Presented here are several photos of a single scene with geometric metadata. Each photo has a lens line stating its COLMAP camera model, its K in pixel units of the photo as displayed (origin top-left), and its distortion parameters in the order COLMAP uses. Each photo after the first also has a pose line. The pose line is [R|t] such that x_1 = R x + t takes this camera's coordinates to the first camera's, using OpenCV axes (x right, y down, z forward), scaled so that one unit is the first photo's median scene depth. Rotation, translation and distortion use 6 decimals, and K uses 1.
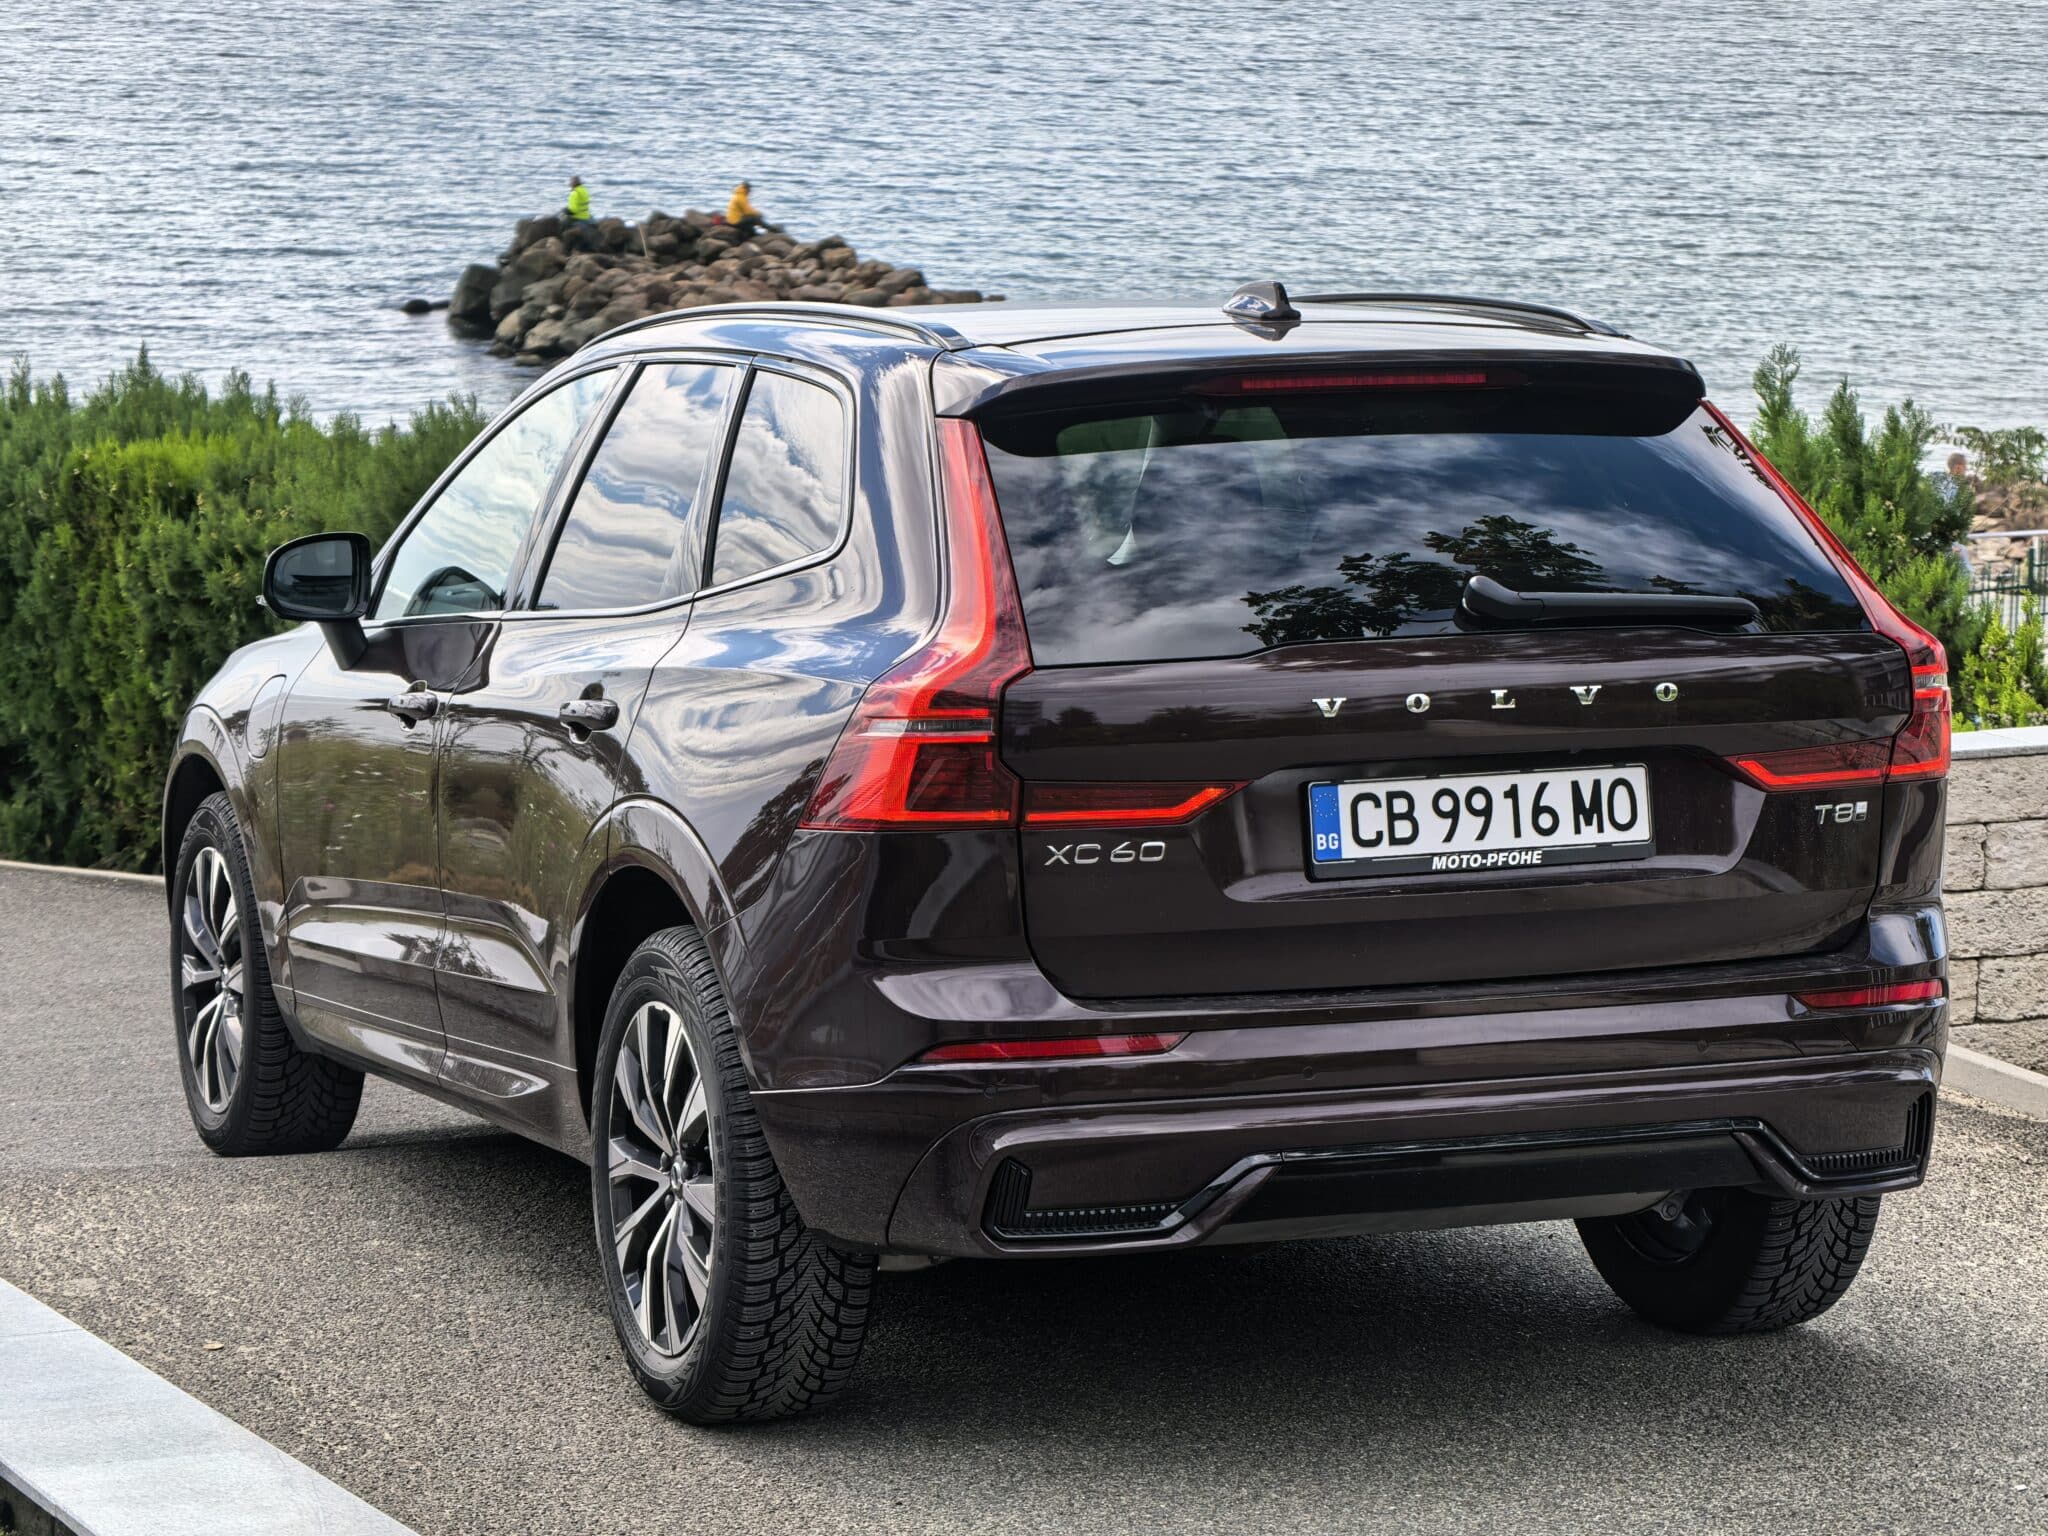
lens RADIAL K [[5327.2, 0, 1024.0], [0, 5327.2, 768.0], [0, 0, 1]] dist [0.326369, -1.356180]
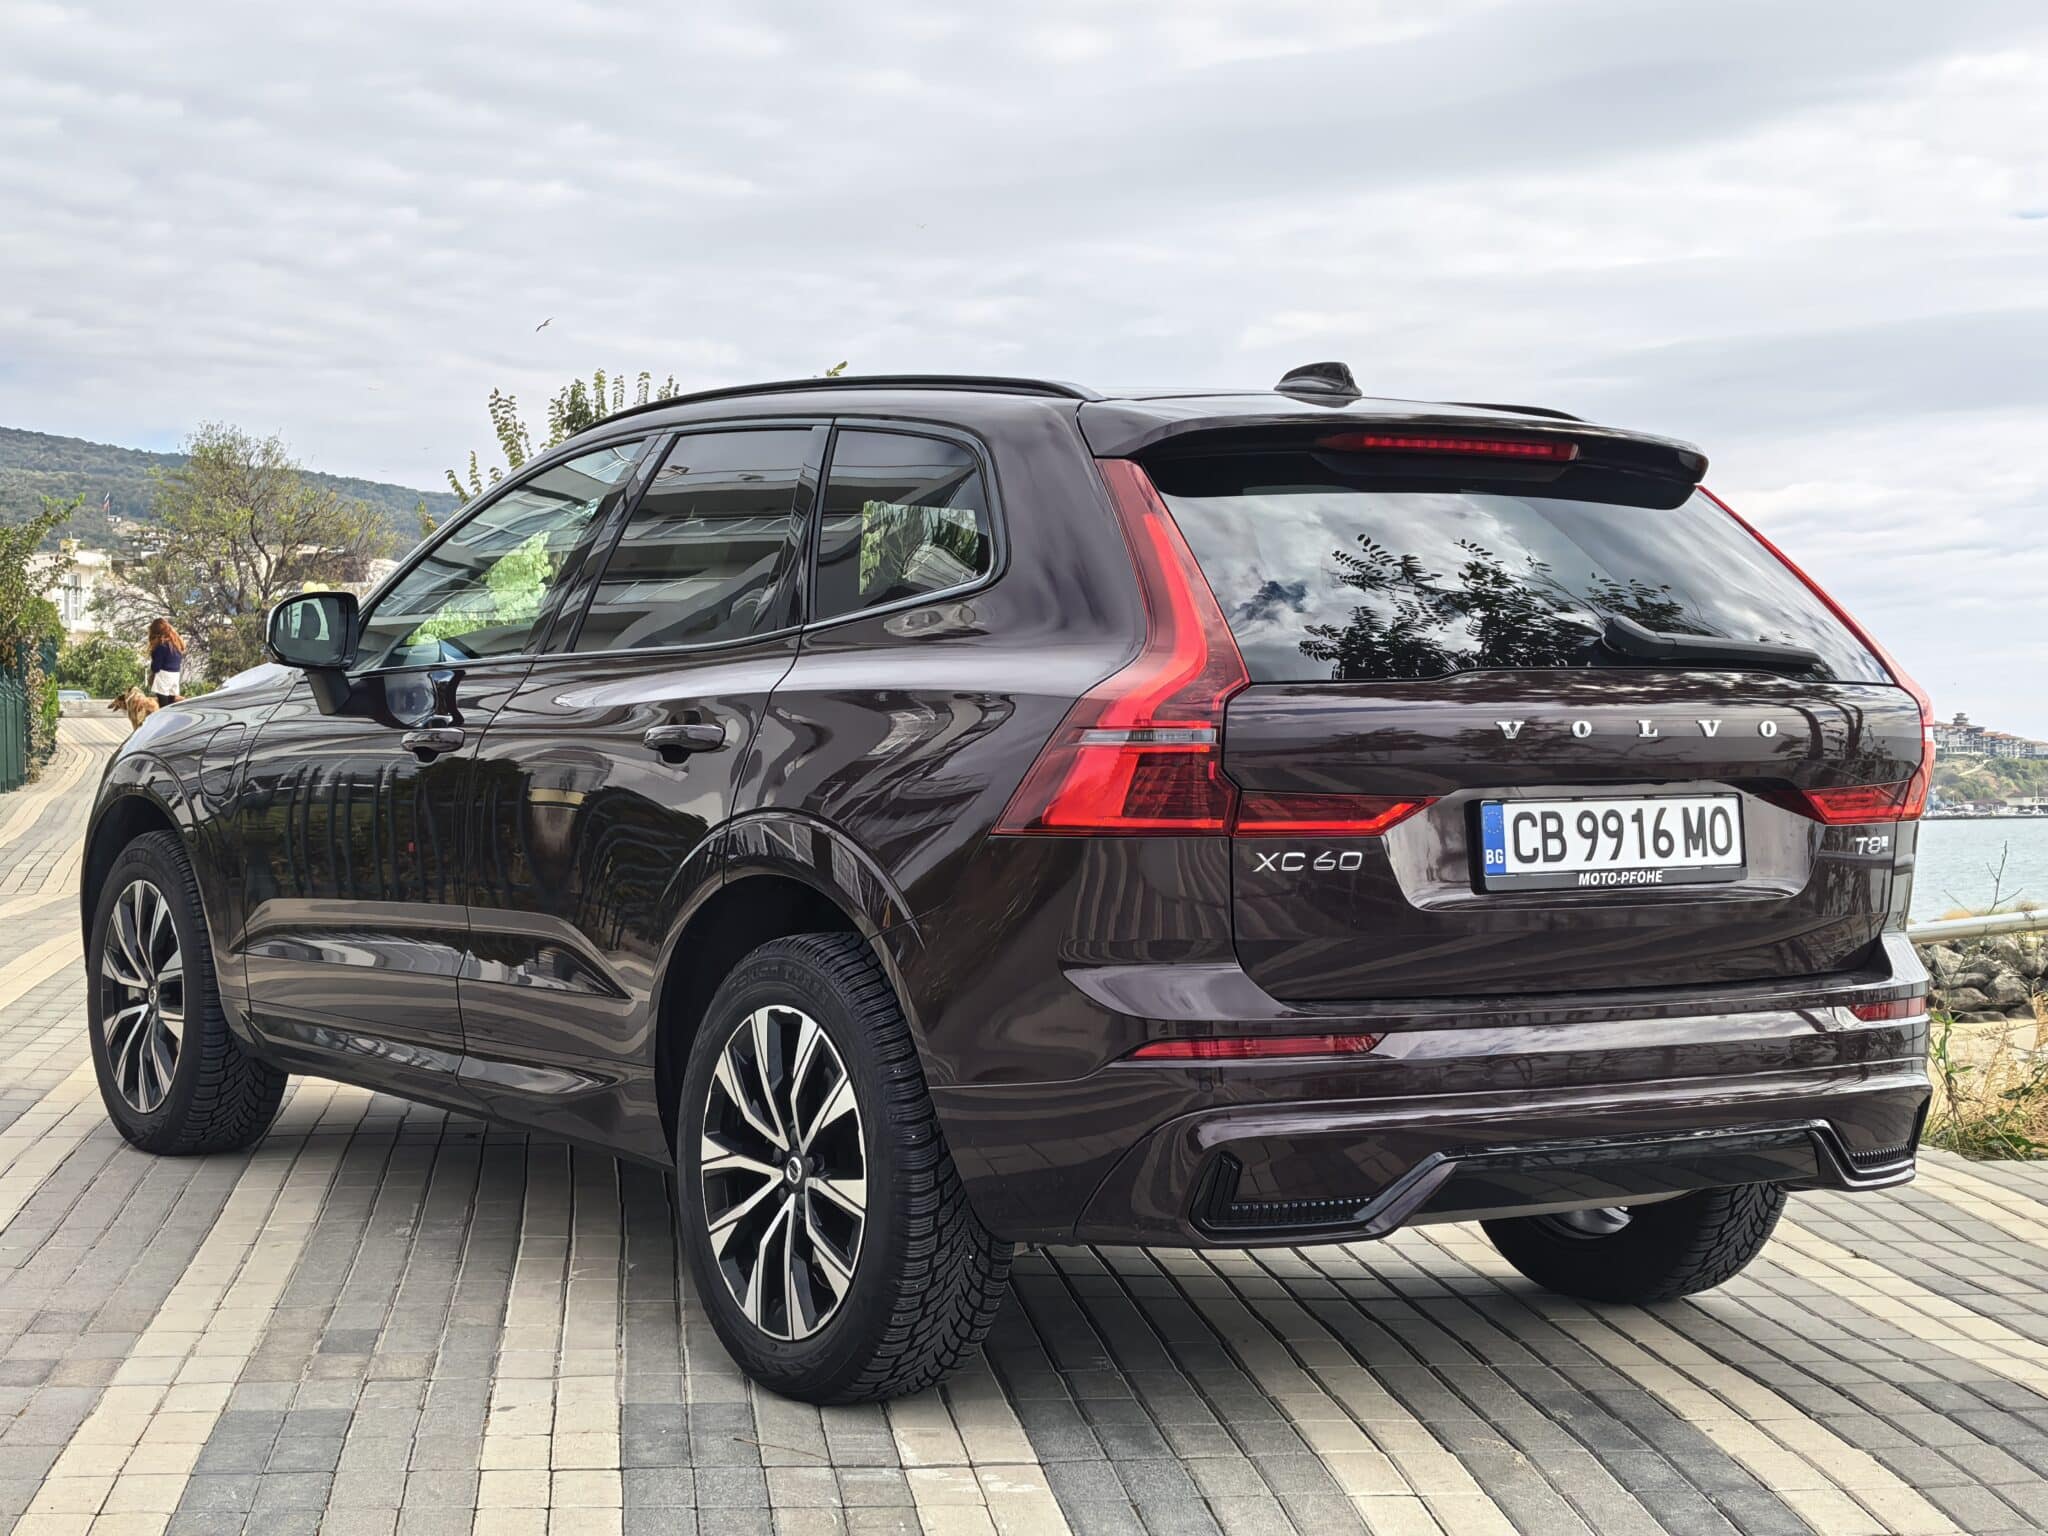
lens RADIAL K [[3482.5, 0, 1024.0], [0, 3482.5, 768.0], [0, 0, 1]] dist [0.103280, 0.022147]
pose [[0.976286, 0.025498, 0.214976, -0.168018], [-0.016643, 0.998941, -0.042902, 0.024996], [-0.215843, 0.038307, 0.975676, 0.306718]]
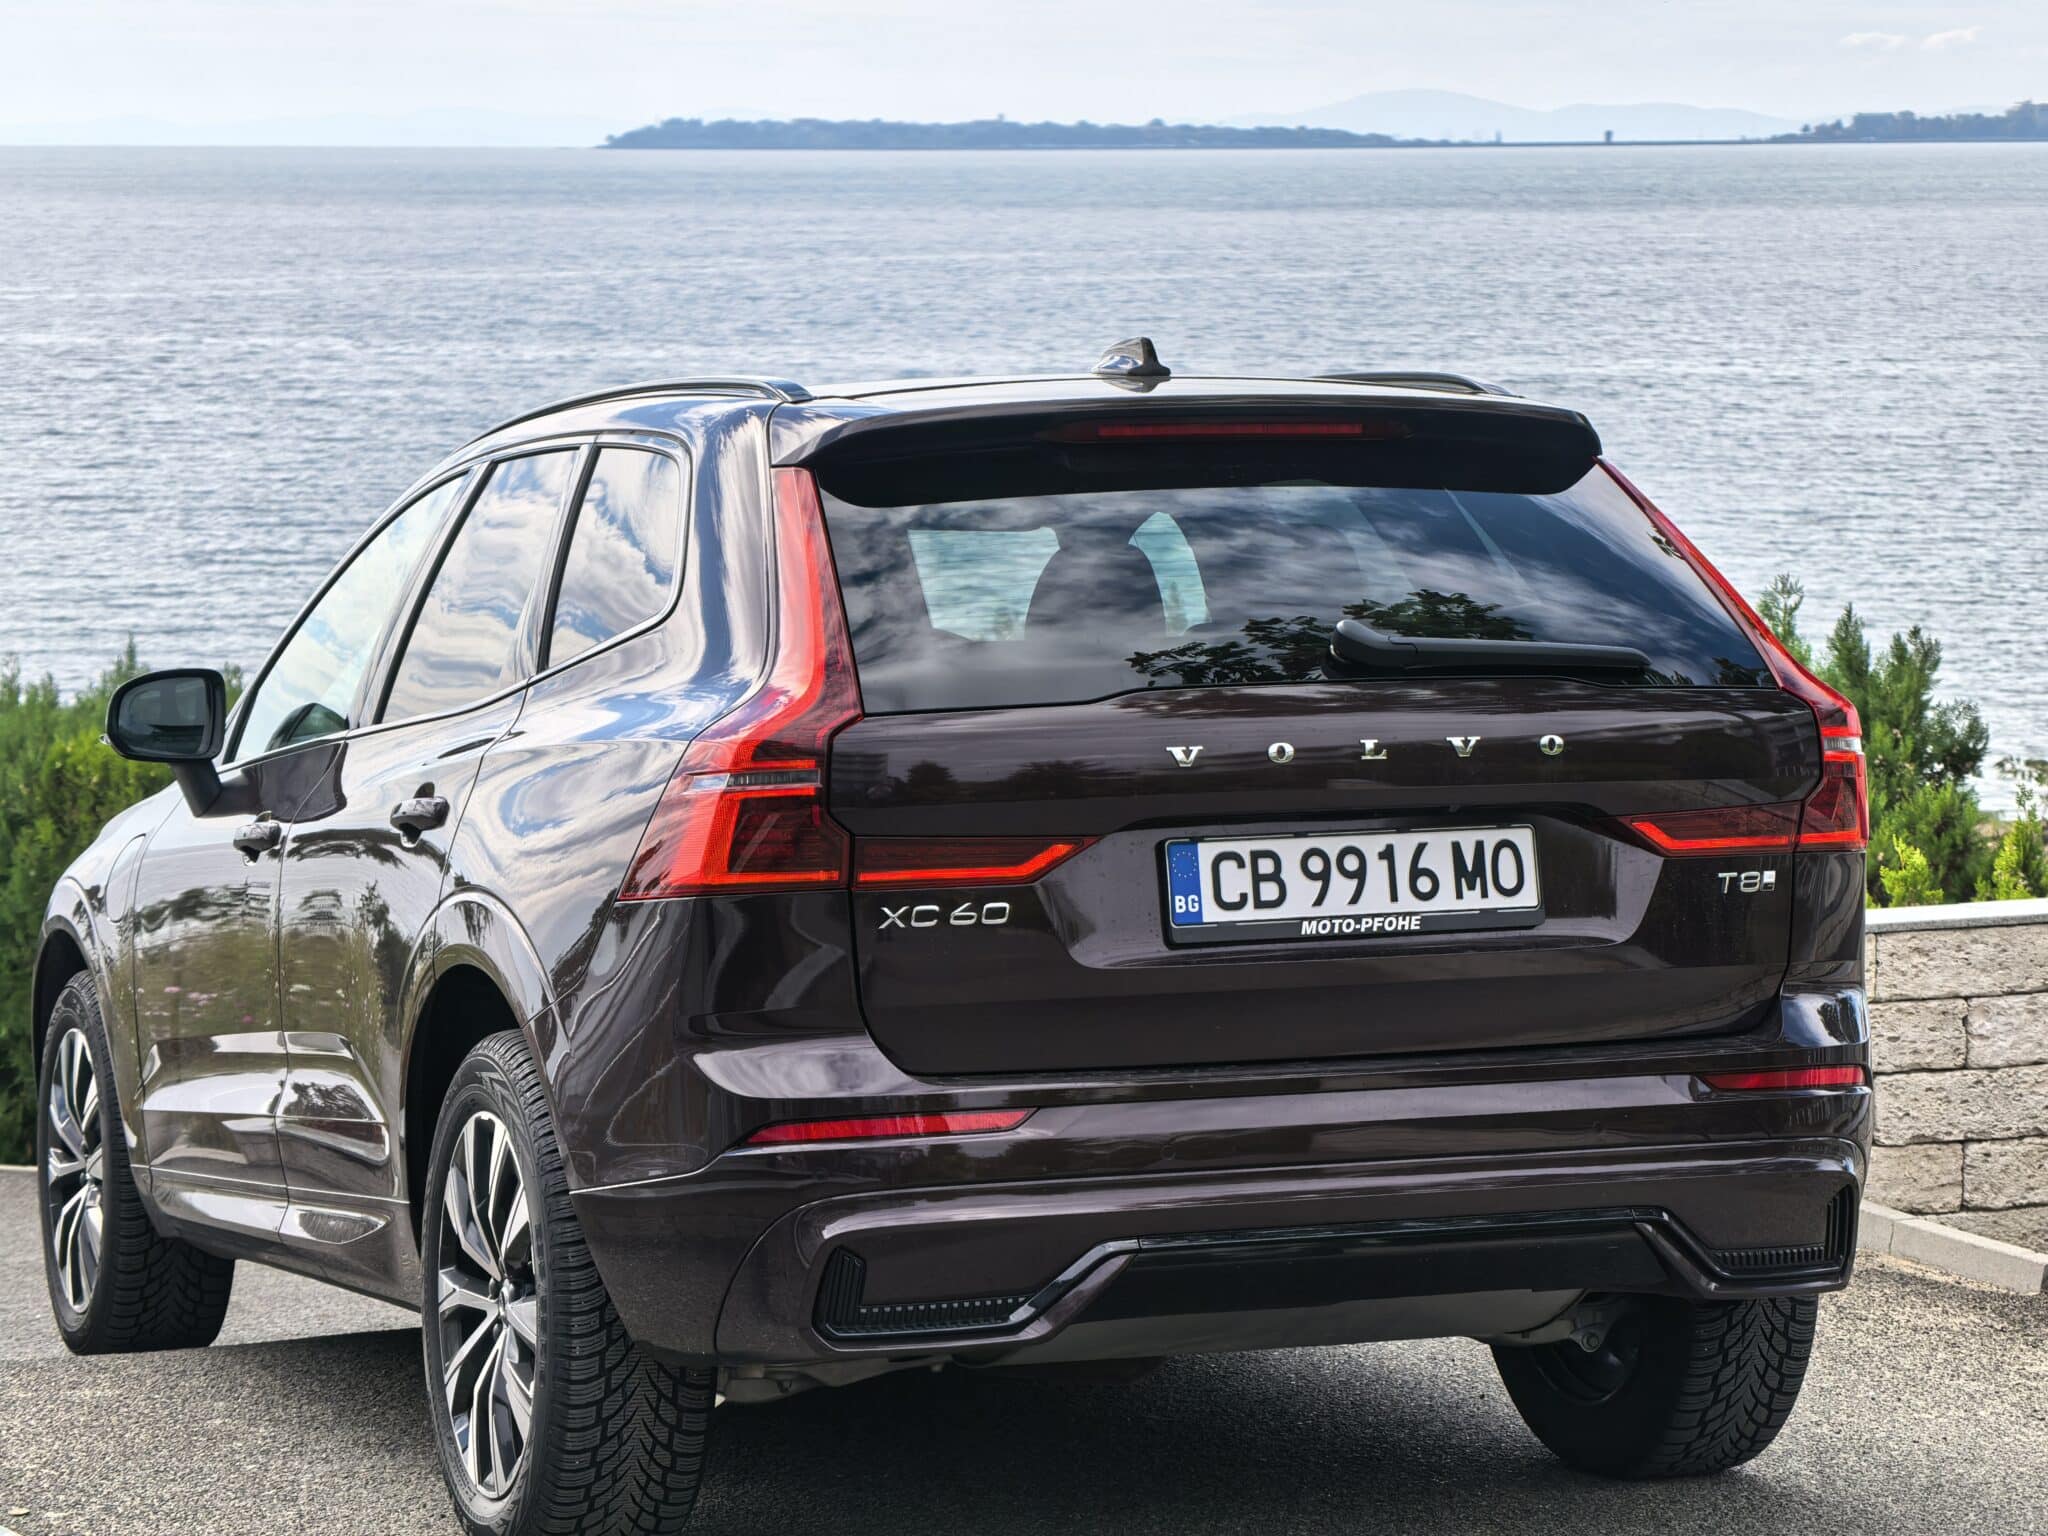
lens RADIAL K [[5375.1, 0, 1101.5], [0, 5375.1, 729.0], [0, 0, 1]] dist [0.436499, -2.944520]
pose [[0.999941, -0.010838, -0.001104, 0.039347], [0.010718, 0.996862, -0.078431, 0.051331], [0.001951, 0.078415, 0.996919, 0.058846]]
